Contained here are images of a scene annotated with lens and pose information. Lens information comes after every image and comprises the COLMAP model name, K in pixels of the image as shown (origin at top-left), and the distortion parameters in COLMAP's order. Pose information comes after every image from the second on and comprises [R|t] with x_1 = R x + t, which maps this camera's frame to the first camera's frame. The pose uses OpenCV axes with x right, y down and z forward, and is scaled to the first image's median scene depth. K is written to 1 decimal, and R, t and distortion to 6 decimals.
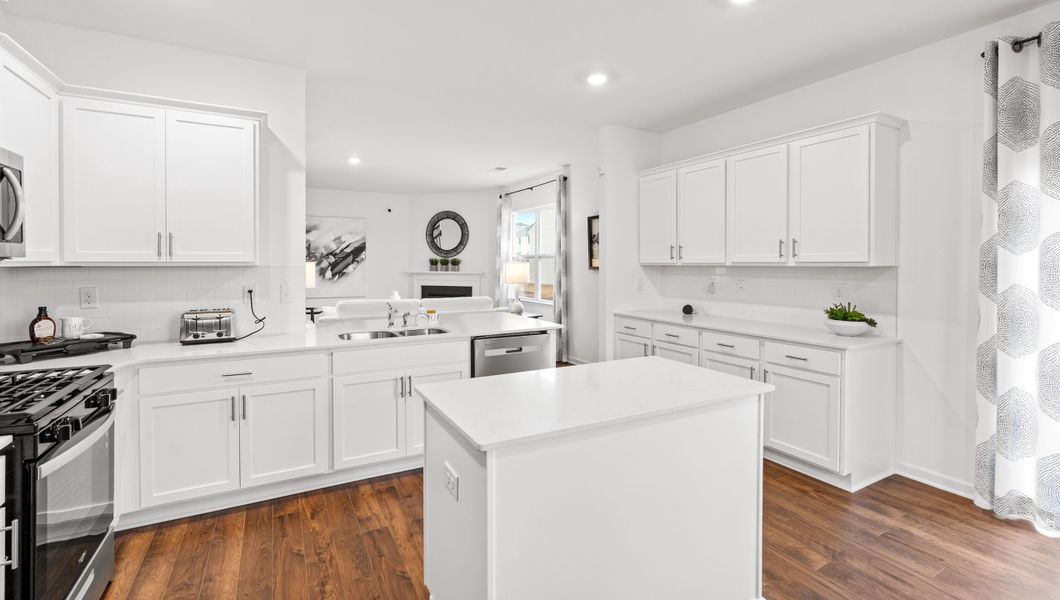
lens RADIAL K [[458.4, 0, 527.7], [0, 458.4, 267.6], [0, 0, 1]] dist [-0.007857, 0.001238]
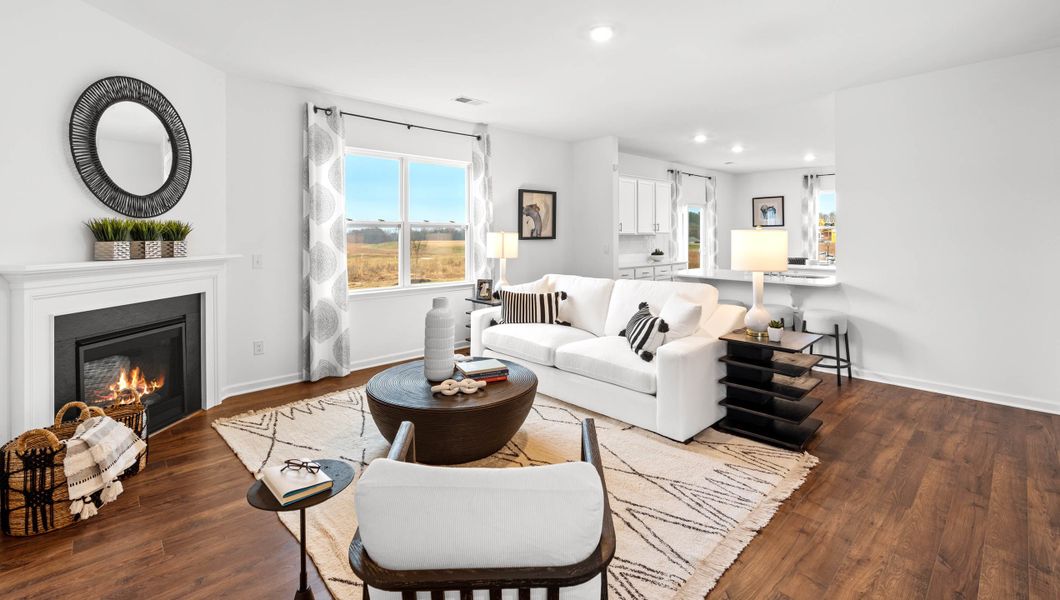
lens RADIAL K [[458.4, 0, 528.7], [0, 458.4, 232.3], [0, 0, 1]] dist [-0.007857, 0.001238]
pose [[-0.242094, 0.003566, 0.970246, -0.651615], [0.012339, 0.999924, -0.000596, -0.008951], [-0.970174, 0.011828, -0.242120, 0.913851]]
